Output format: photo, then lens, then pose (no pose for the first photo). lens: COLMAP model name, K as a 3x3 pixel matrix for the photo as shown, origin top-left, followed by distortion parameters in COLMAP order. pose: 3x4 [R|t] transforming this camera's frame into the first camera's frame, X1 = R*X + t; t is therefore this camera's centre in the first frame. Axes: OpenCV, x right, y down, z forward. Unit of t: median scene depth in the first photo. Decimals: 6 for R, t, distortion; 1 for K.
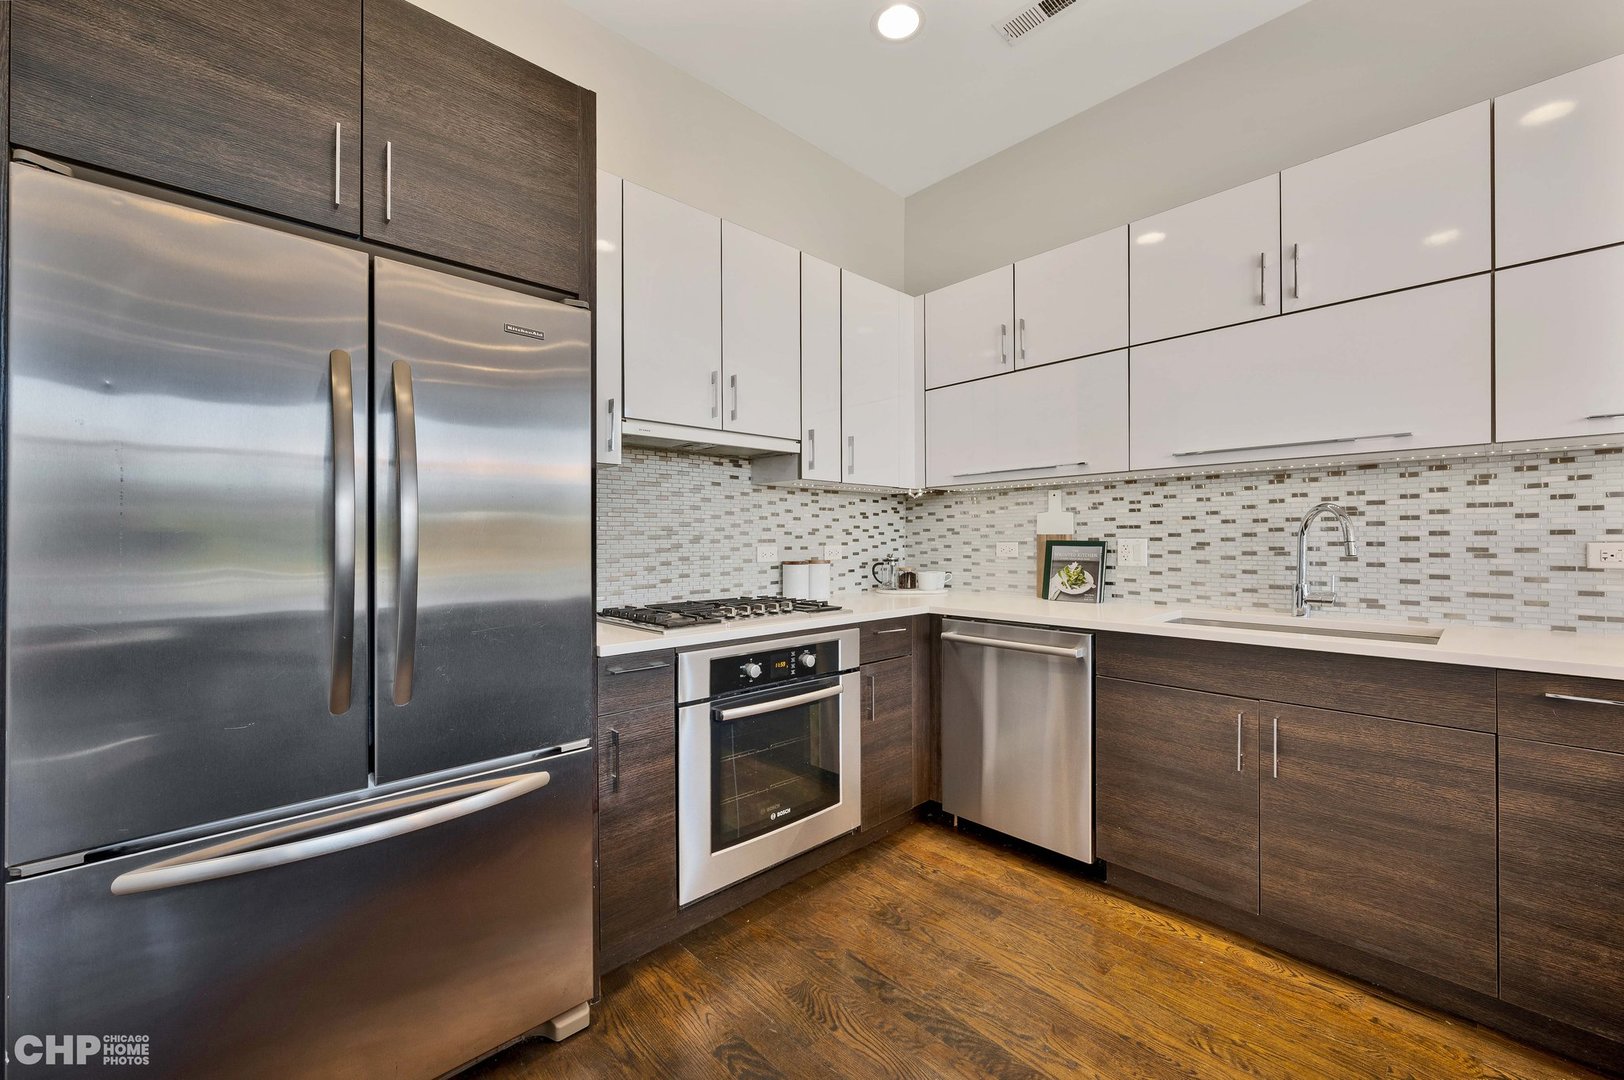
lens RADIAL K [[646.1, 0, 809.5], [0, 646.1, 537.2], [0, 0, 1]] dist [-0.000505, -0.000004]
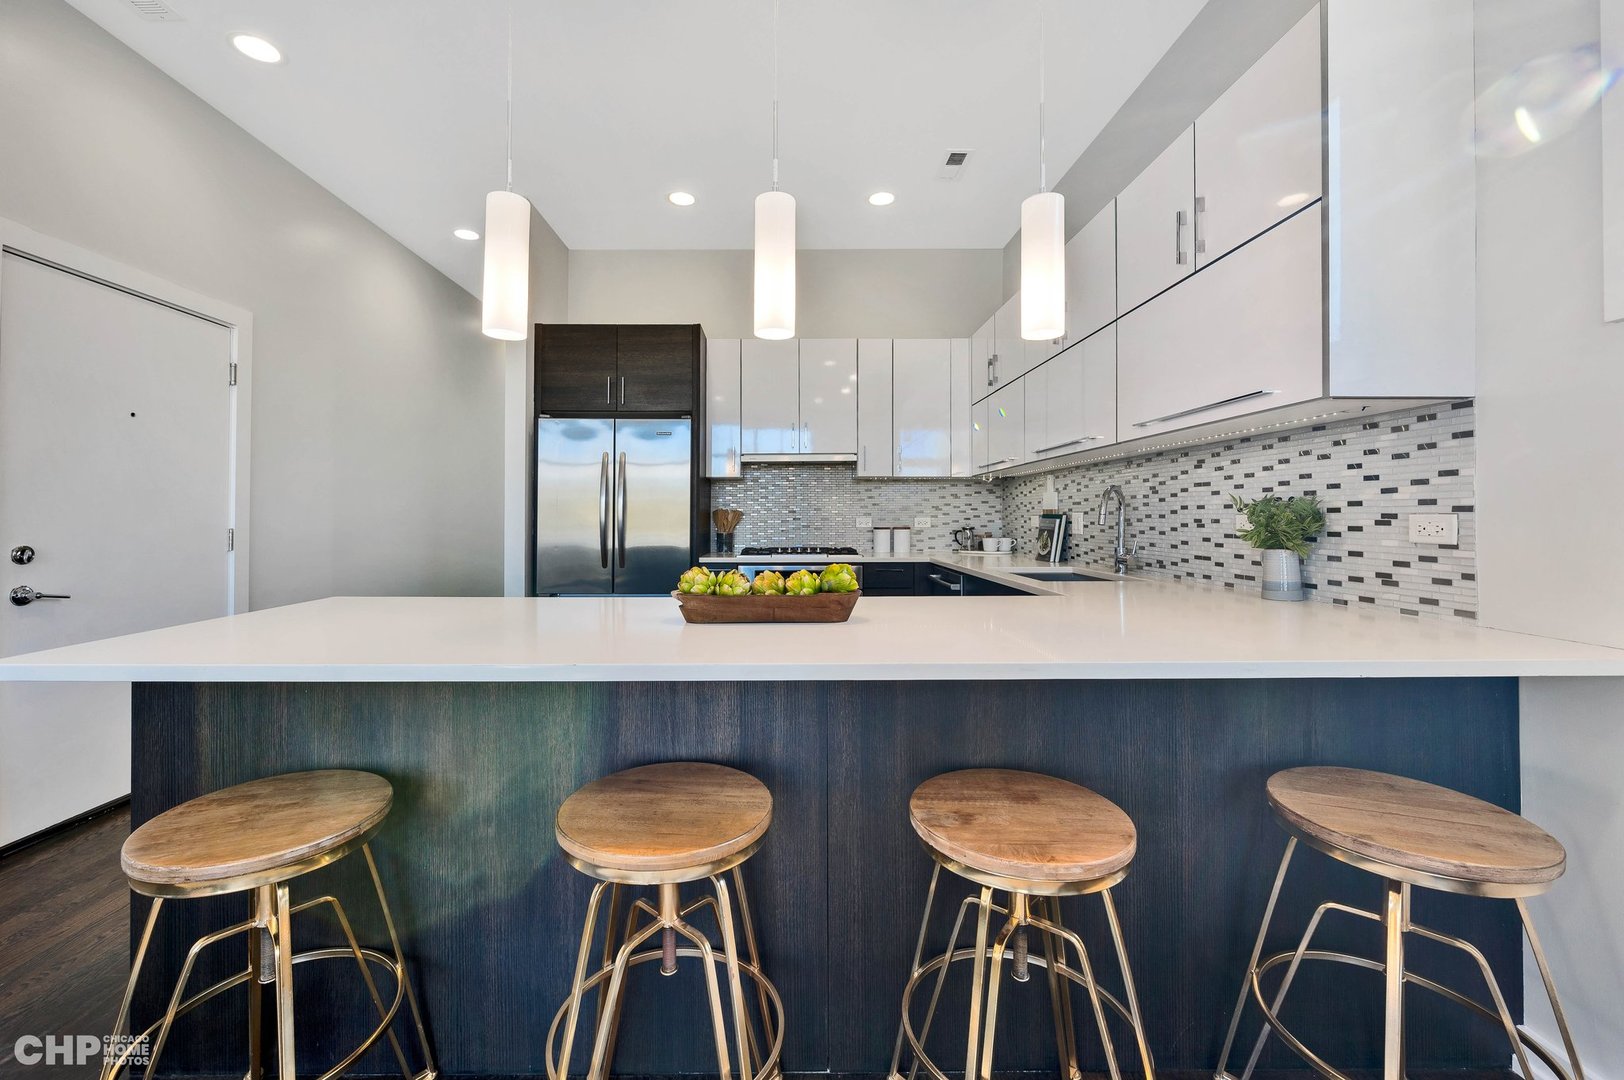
lens RADIAL K [[650.8, 0, 785.6], [0, 650.8, 511.3], [0, 0, 1]] dist [-0.000532, -0.000152]
pose [[0.730884, -0.002426, -0.682497, 0.985950], [0.000731, 0.999996, -0.002772, 0.002977], [0.682501, 0.001528, 0.730883, -0.339477]]
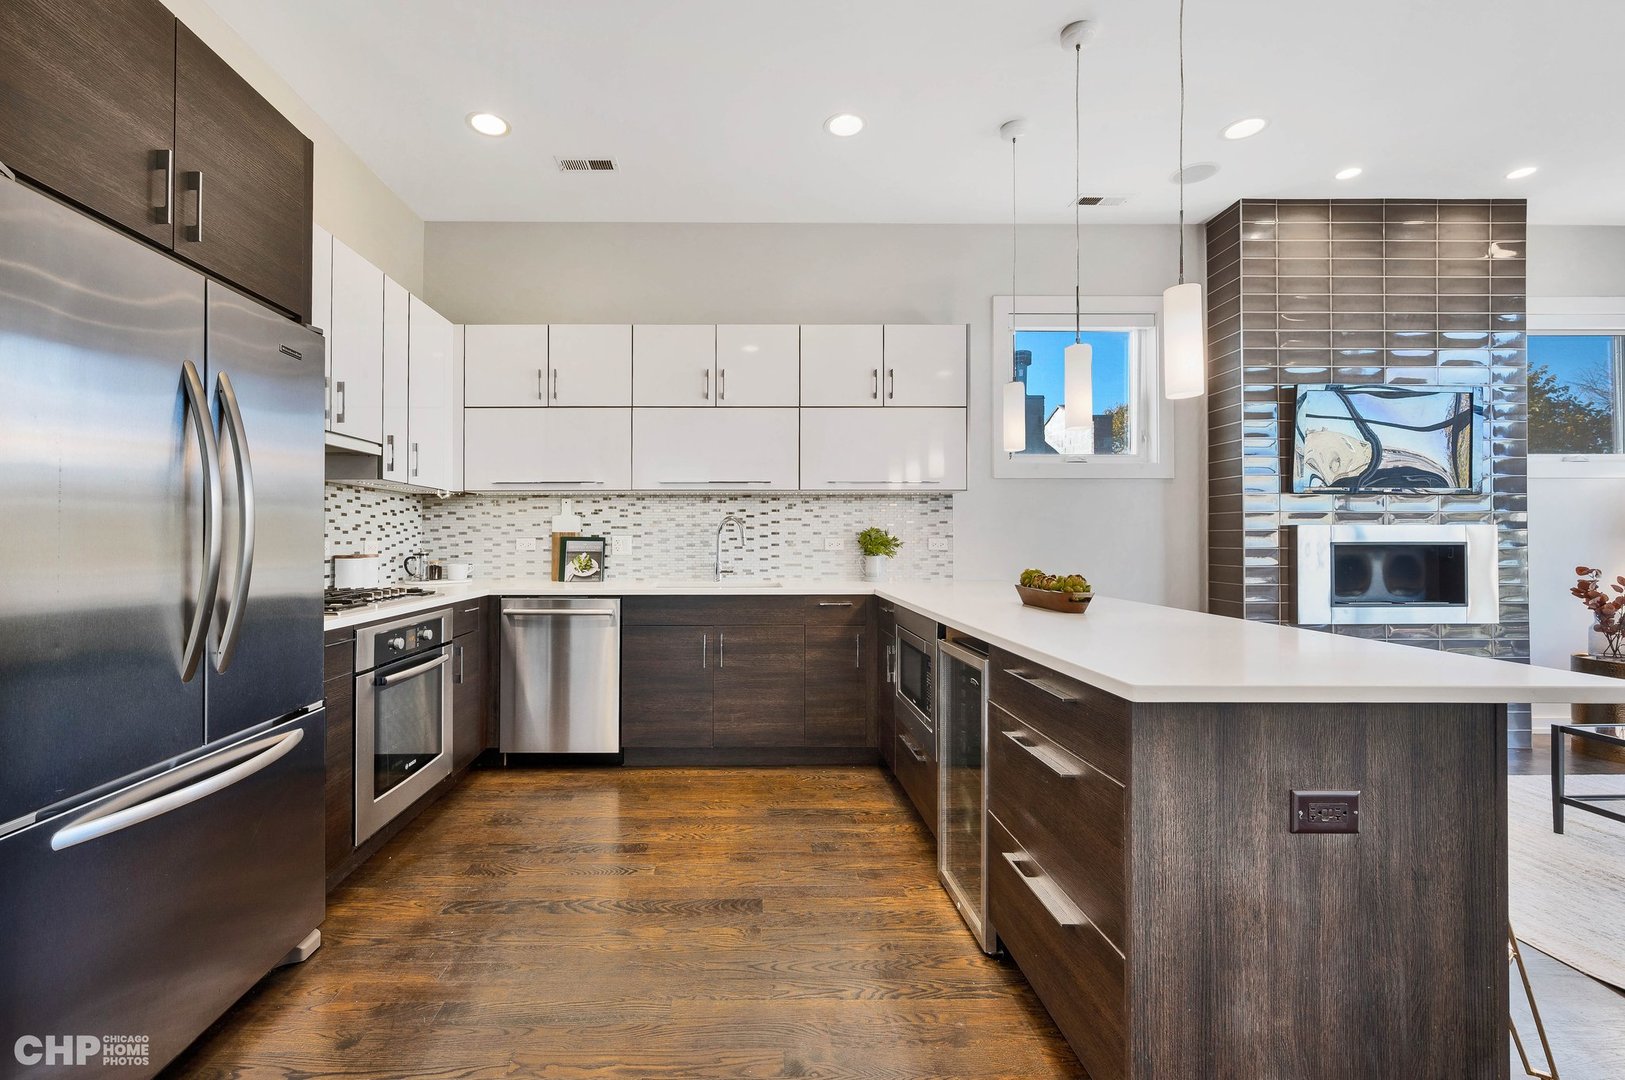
lens RADIAL K [[691.5, 0, 746.8], [0, 691.5, 532.1], [0, 0, 1]] dist [0.000081, 0.000380]
pose [[0.681227, 0.011316, 0.731985, -0.450955], [-0.005287, 0.999931, -0.010538, 0.009128], [-0.732053, 0.003309, 0.681240, -0.258594]]
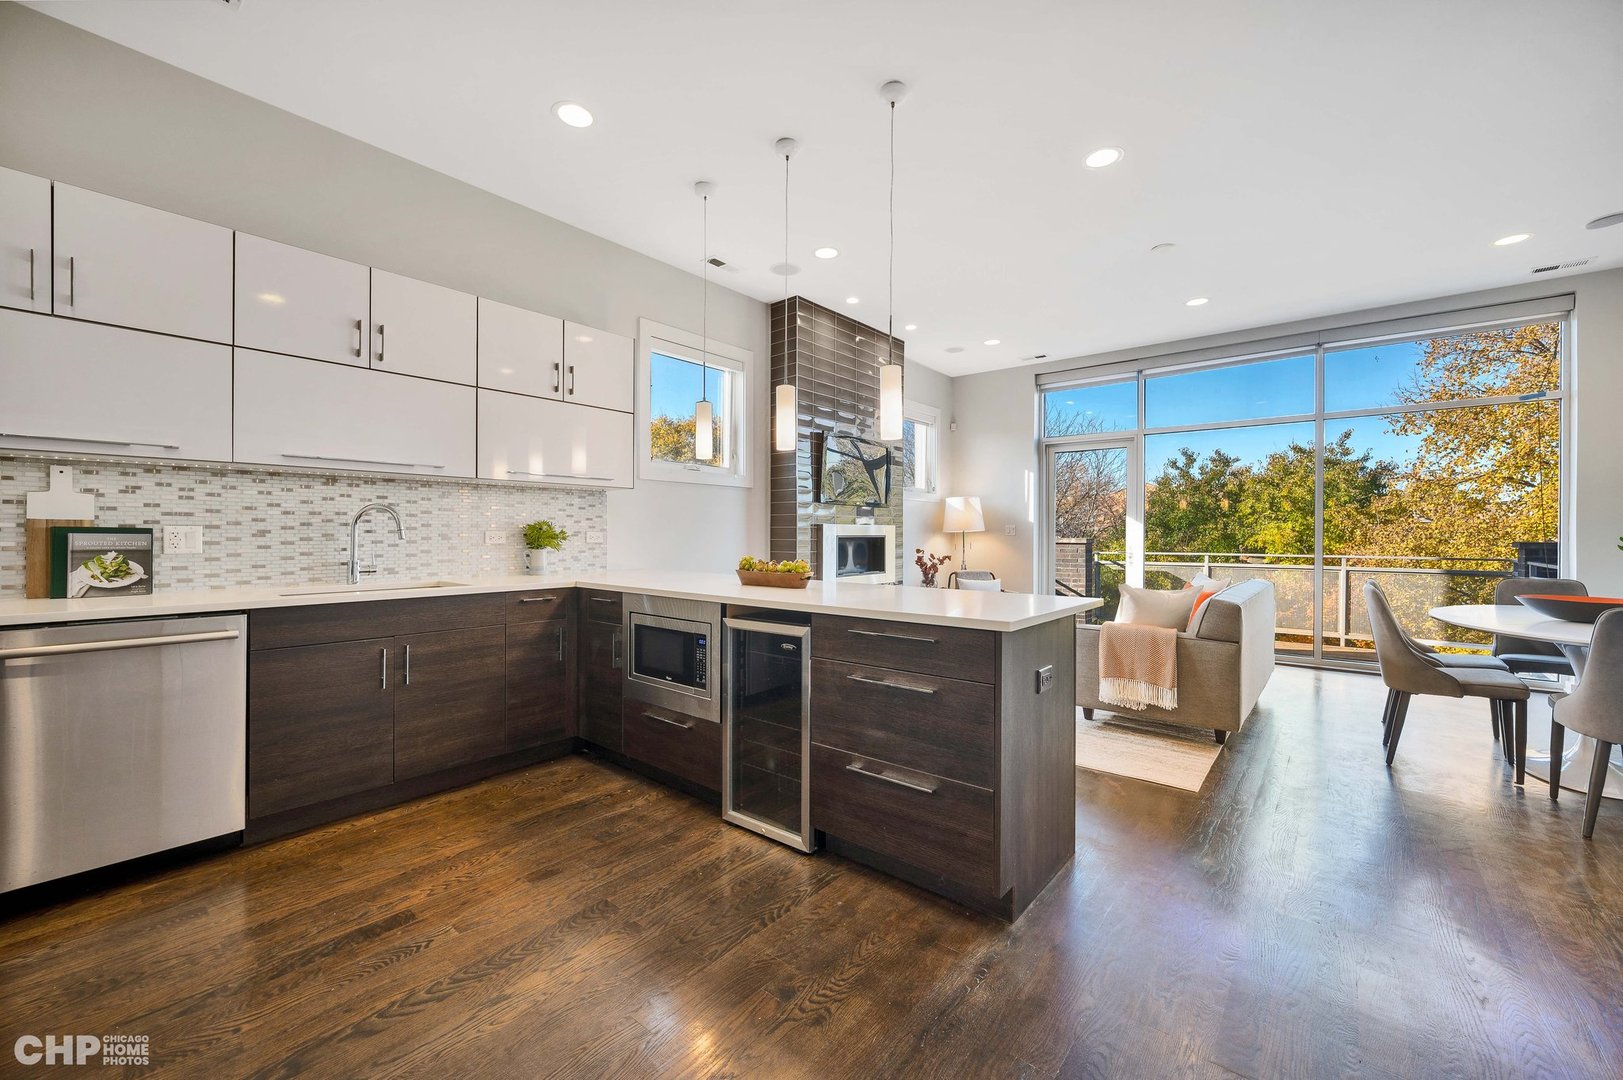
lens RADIAL K [[643.1, 0, 807.3], [0, 643.1, 535.1], [0, 0, 1]] dist [0.000163, 0.000057]
pose [[-0.114815, 0.000895, 0.993386, -0.613067], [-0.007001, 0.999974, -0.001710, 0.011474], [-0.993362, -0.007151, -0.114806, 0.165712]]
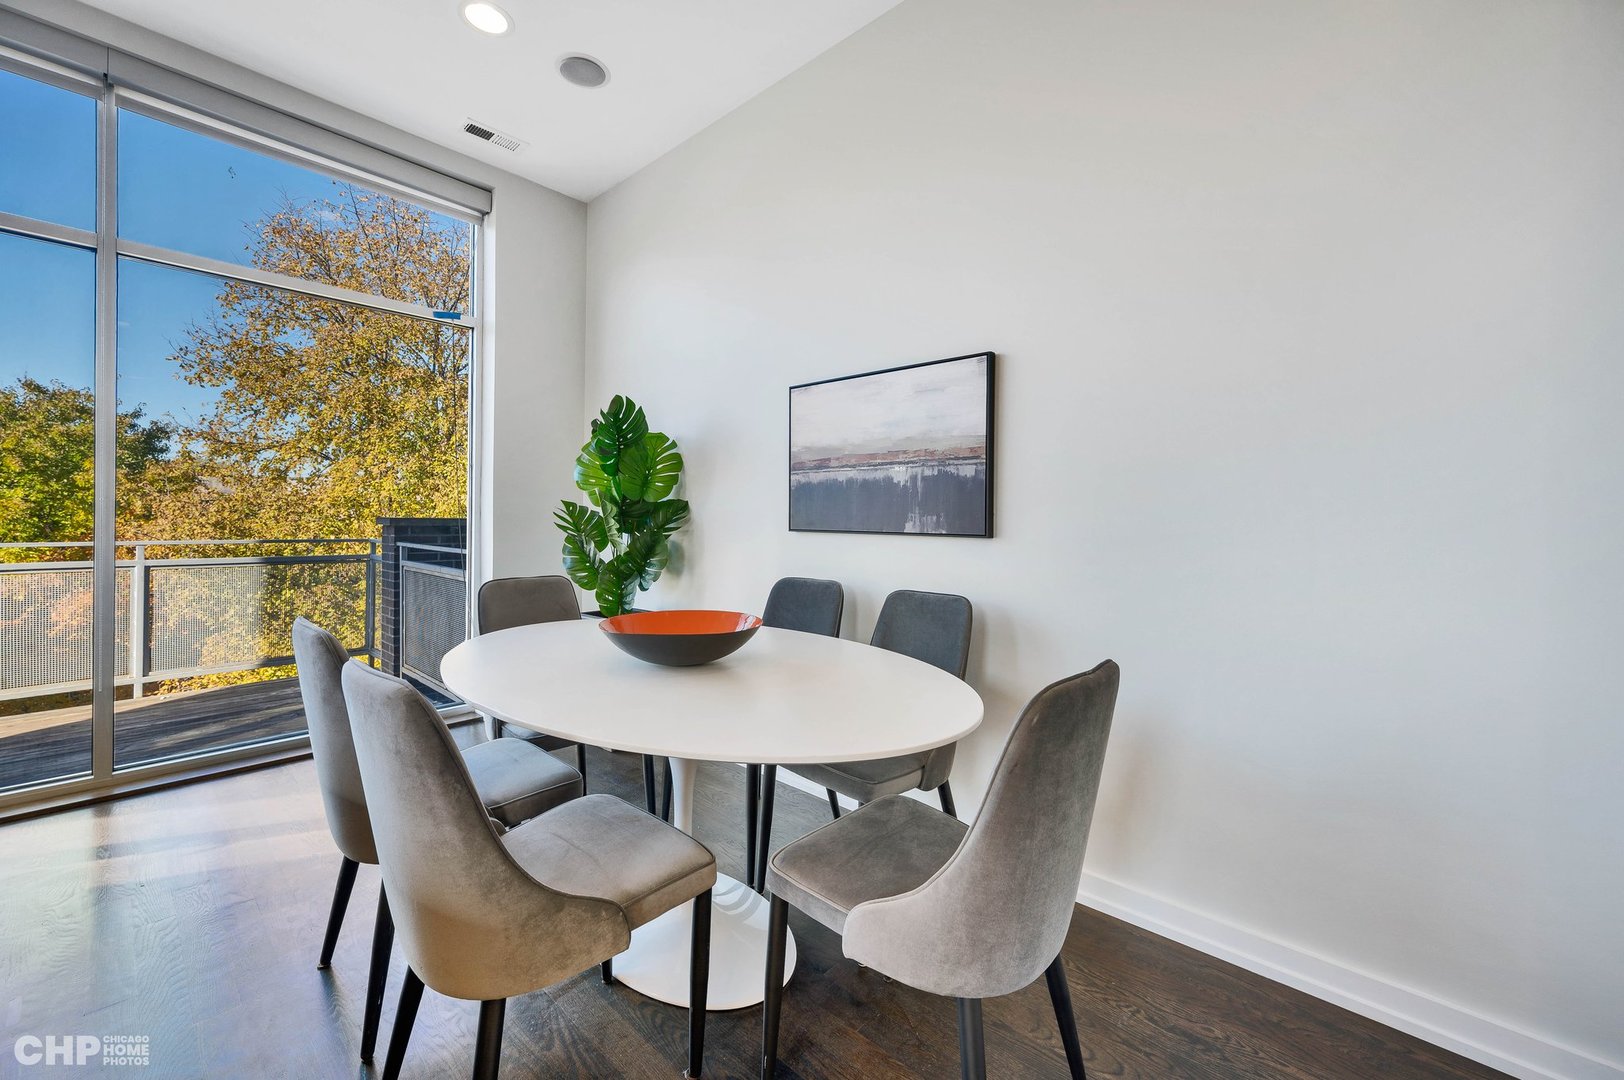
lens RADIAL K [[652.2, 0, 811.4], [0, 652.2, 523.4], [0, 0, 1]] dist [0.001259, 0.000477]
pose [[-0.997603, -0.007825, -0.068757, 0.333664], [-0.008222, 0.999951, 0.005501, 0.010703], [0.068711, 0.006053, -0.997618, -0.723835]]
